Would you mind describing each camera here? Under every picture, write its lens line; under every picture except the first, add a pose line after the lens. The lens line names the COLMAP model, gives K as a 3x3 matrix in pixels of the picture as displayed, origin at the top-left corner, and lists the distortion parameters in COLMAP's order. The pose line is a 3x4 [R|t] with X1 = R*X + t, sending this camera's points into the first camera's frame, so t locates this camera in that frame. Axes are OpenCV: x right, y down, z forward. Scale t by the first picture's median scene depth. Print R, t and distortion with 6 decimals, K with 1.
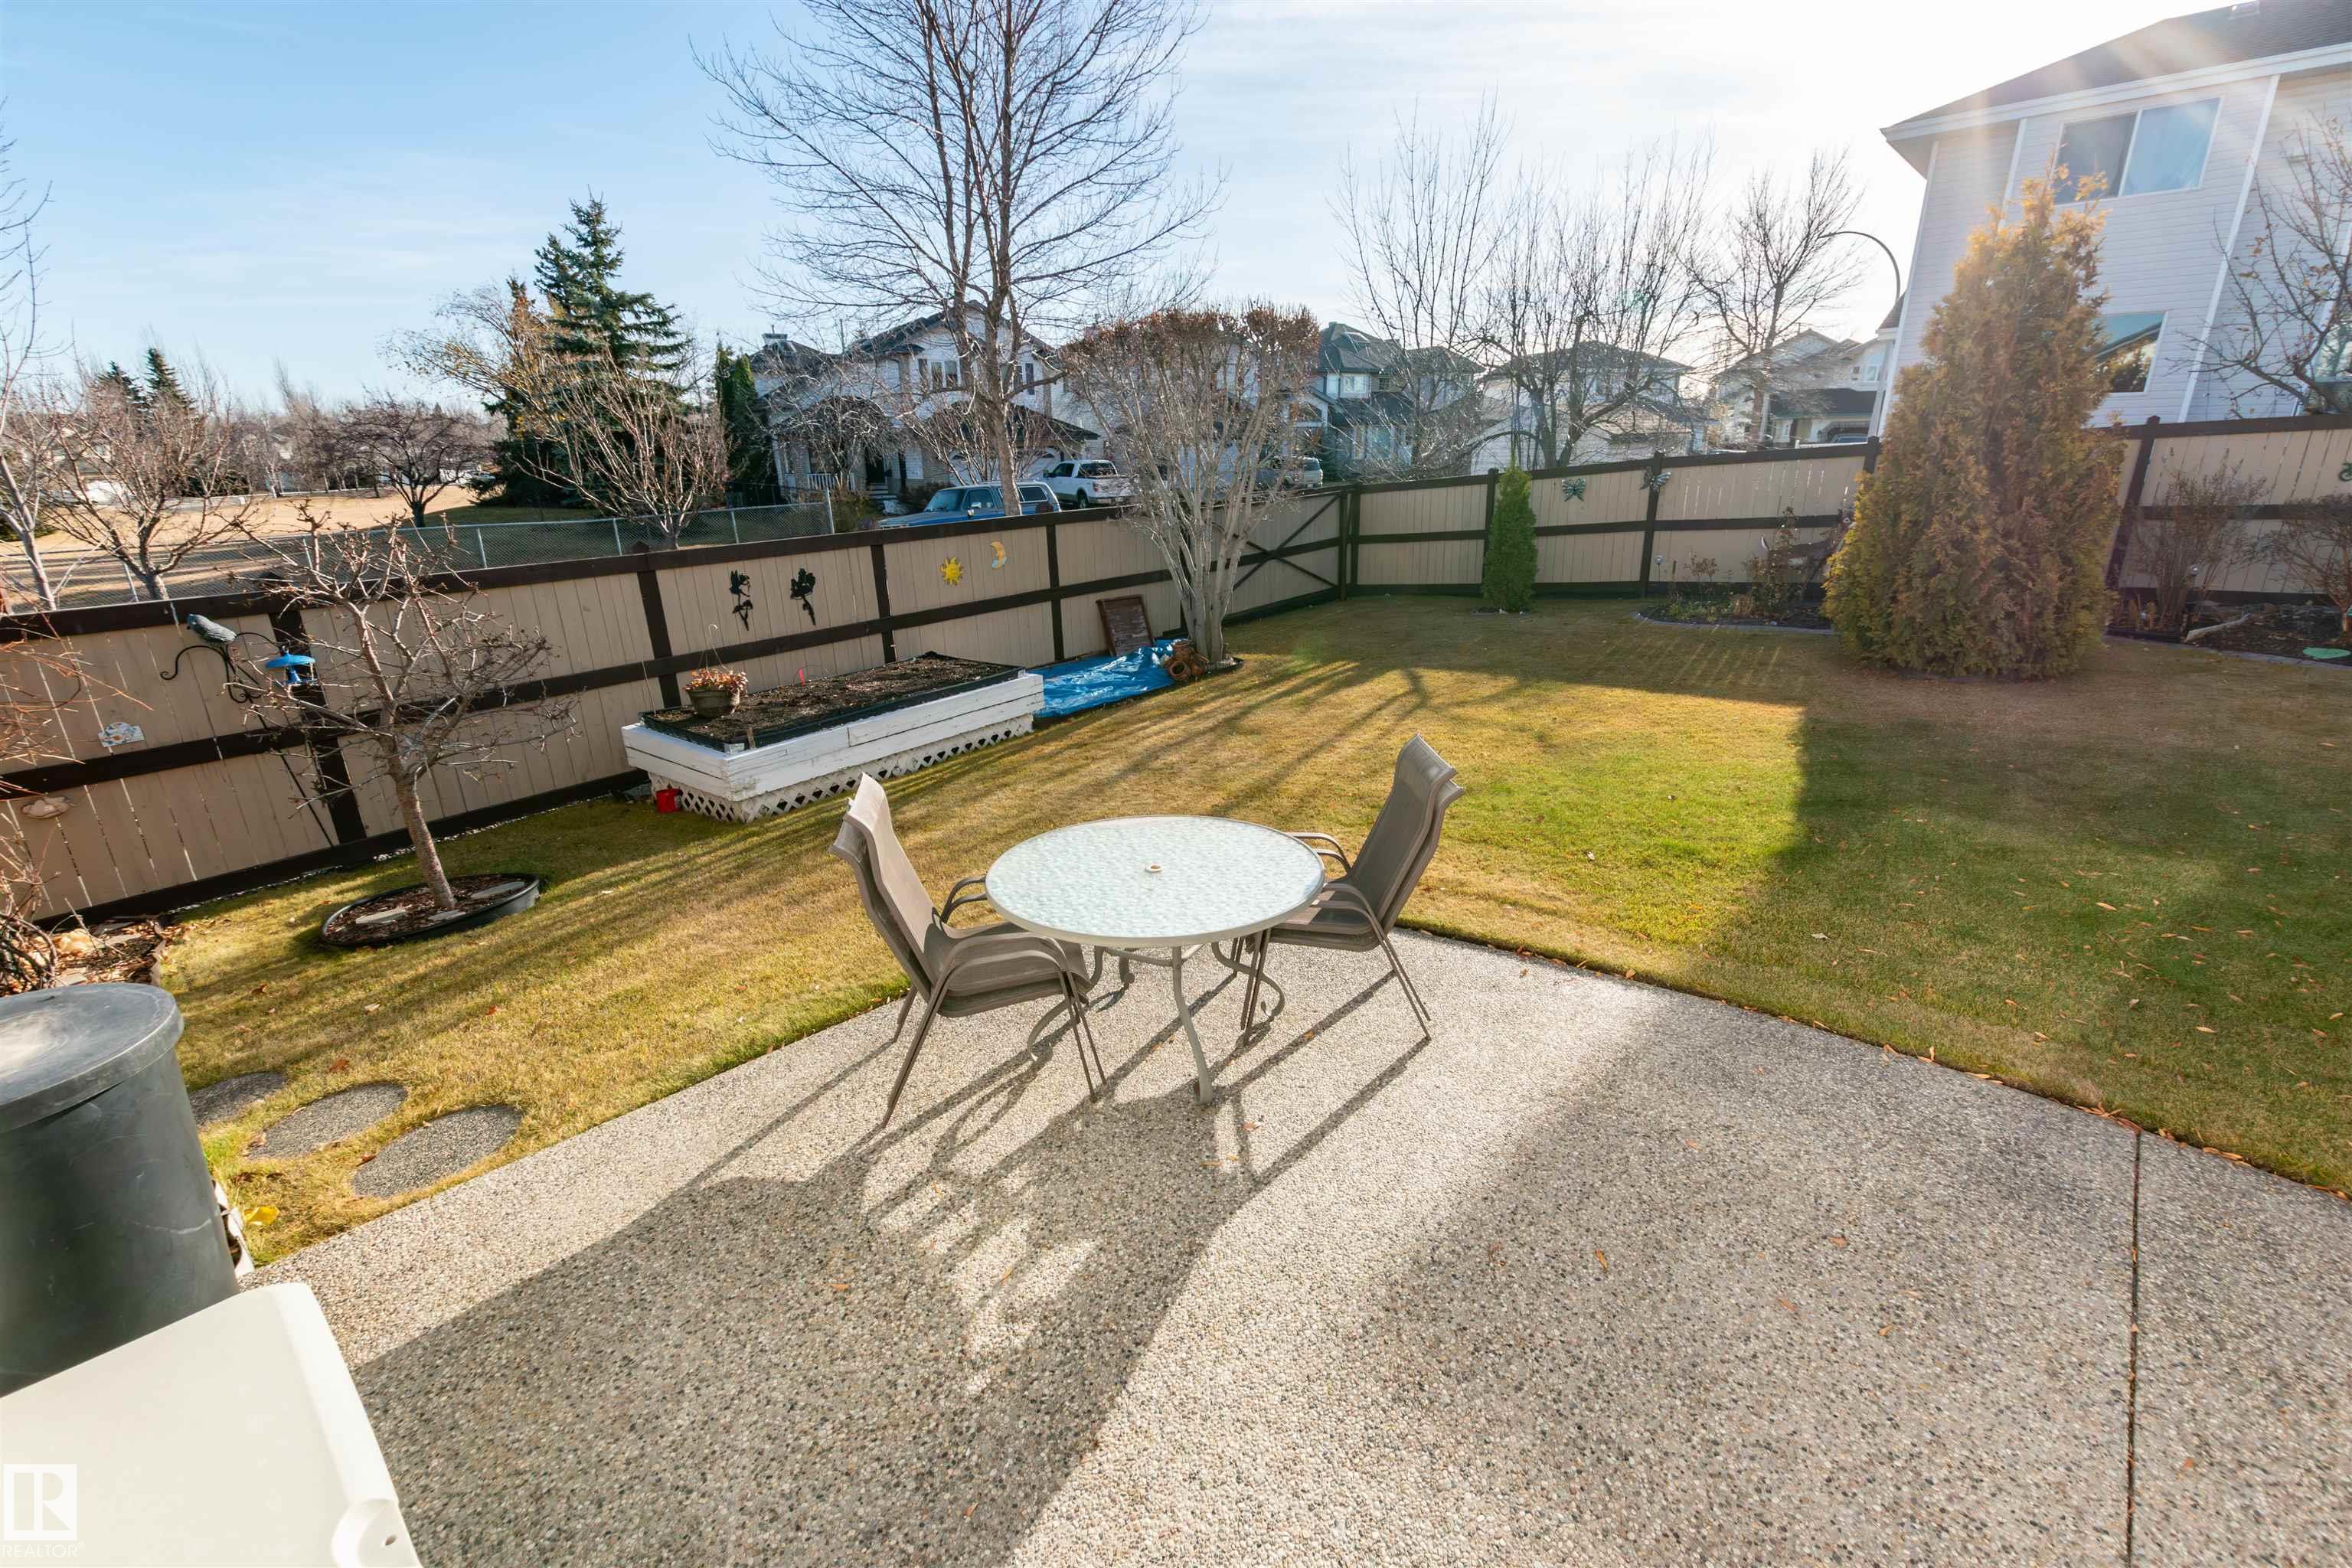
lens RADIAL K [[1041.2, 0, 1178.8], [0, 1041.2, 793.5], [0, 0, 1]] dist [0.005150, -0.003814]
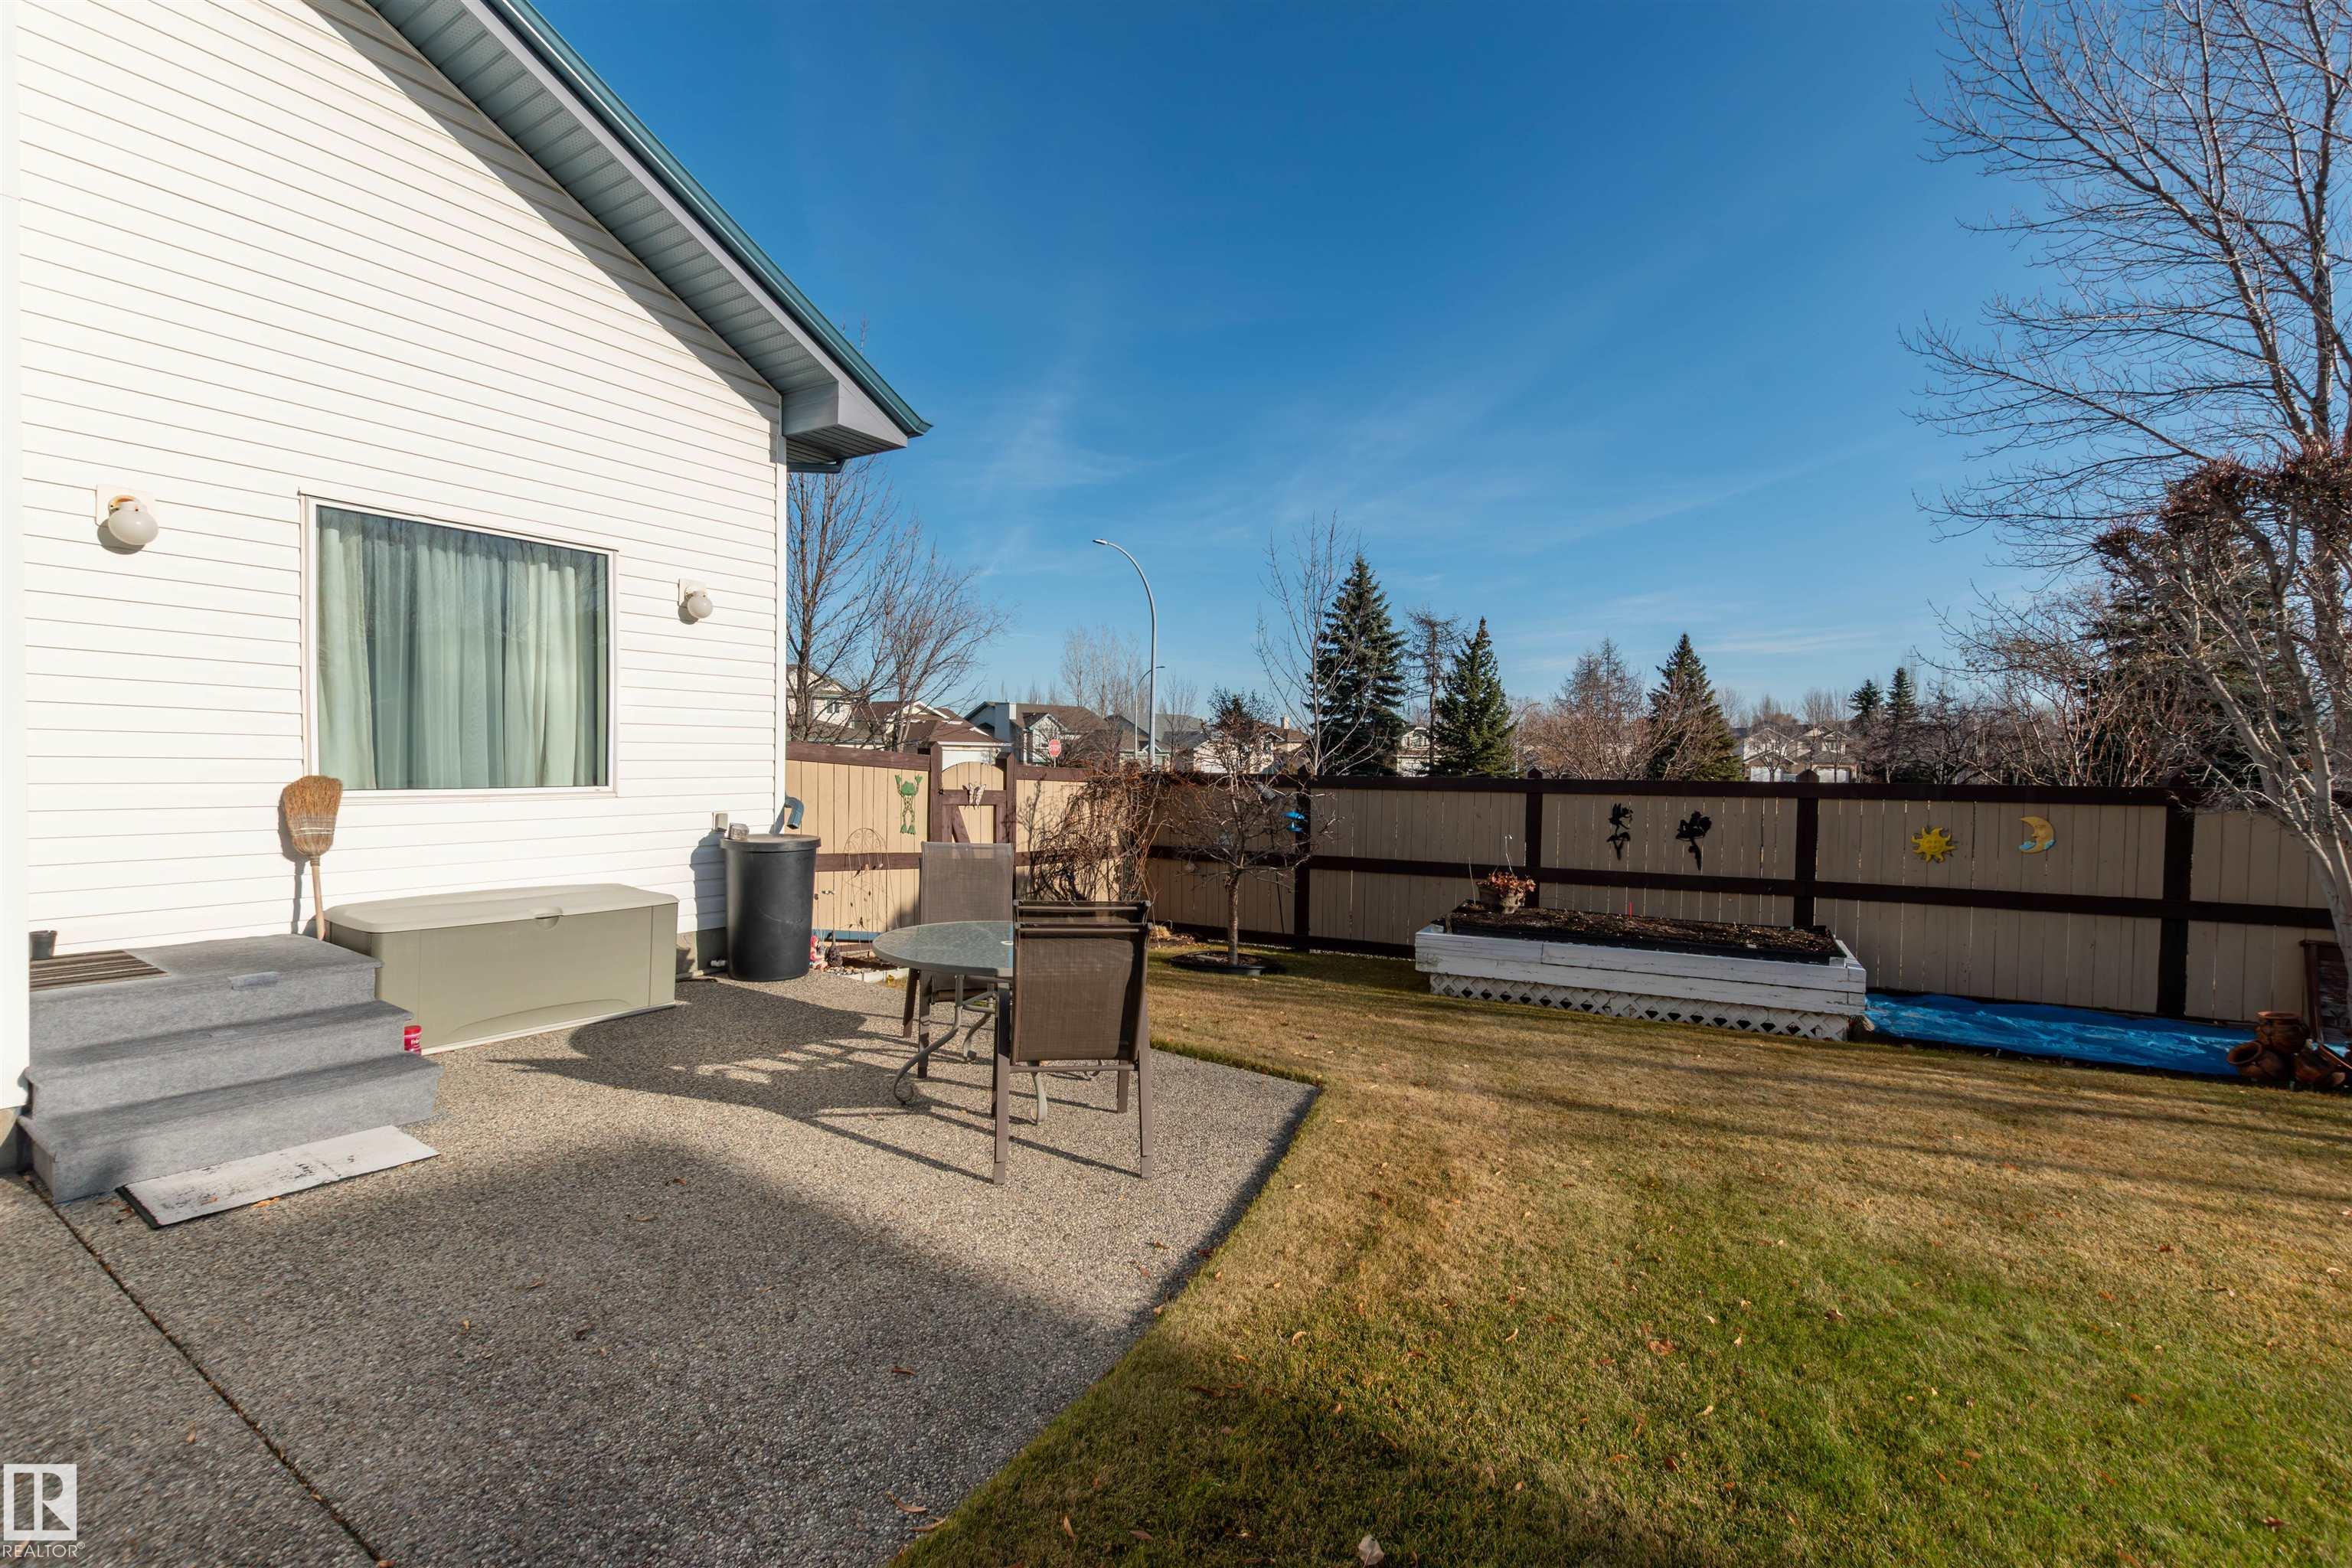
lens RADIAL K [[1041.2, 0, 1180.5], [0, 1041.2, 788.4], [0, 0, 1]] dist [0.005150, -0.003814]
pose [[0.154265, 0.051796, -0.986671, 0.662400], [-0.331998, 0.943277, -0.002390, -0.091647], [0.930580, 0.327941, 0.162711, 0.481589]]
